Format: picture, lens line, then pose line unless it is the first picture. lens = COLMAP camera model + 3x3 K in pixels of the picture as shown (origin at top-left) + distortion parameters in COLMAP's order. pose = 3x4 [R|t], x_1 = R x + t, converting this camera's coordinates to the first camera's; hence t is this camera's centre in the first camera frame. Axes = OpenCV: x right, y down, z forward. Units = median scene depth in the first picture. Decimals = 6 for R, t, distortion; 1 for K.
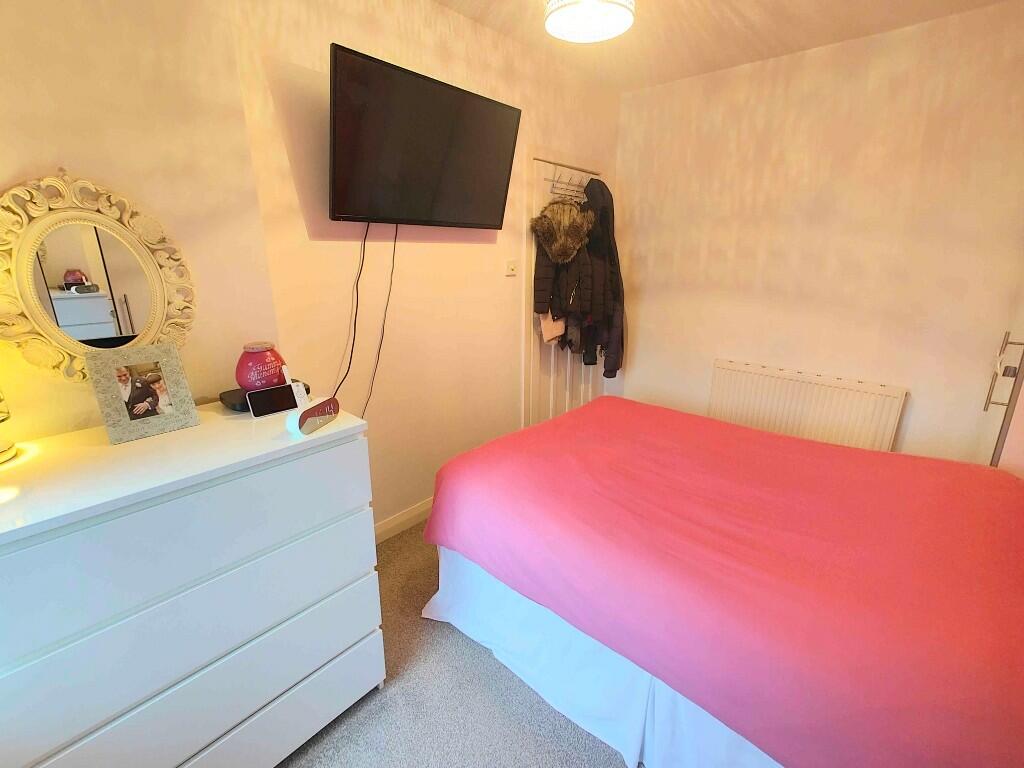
lens RADIAL K [[451.9, 0, 509.5], [0, 451.9, 379.2], [0, 0, 1]] dist [0.013341, -0.000585]
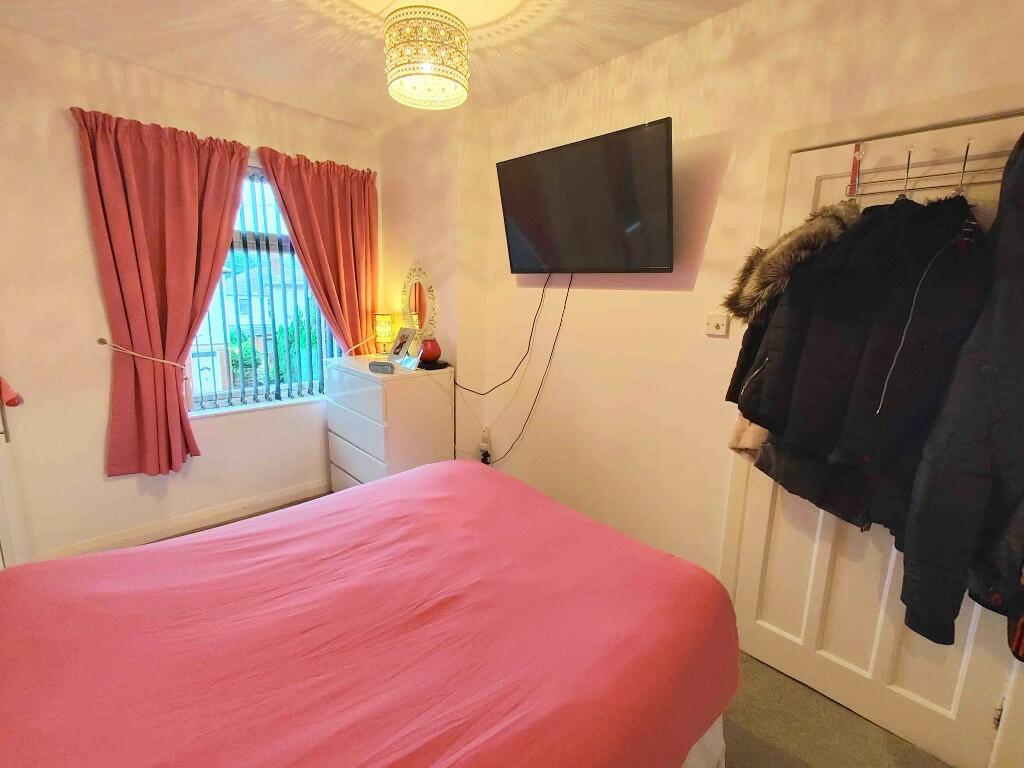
lens RADIAL K [[451.9, 0, 509.5], [0, 451.9, 379.2], [0, 0, 1]] dist [0.013341, -0.000585]
pose [[-0.085967, 0.181174, -0.979687, 0.929165], [-0.306093, 0.930965, 0.199023, -0.273688], [0.948112, 0.316985, -0.024576, 0.966896]]
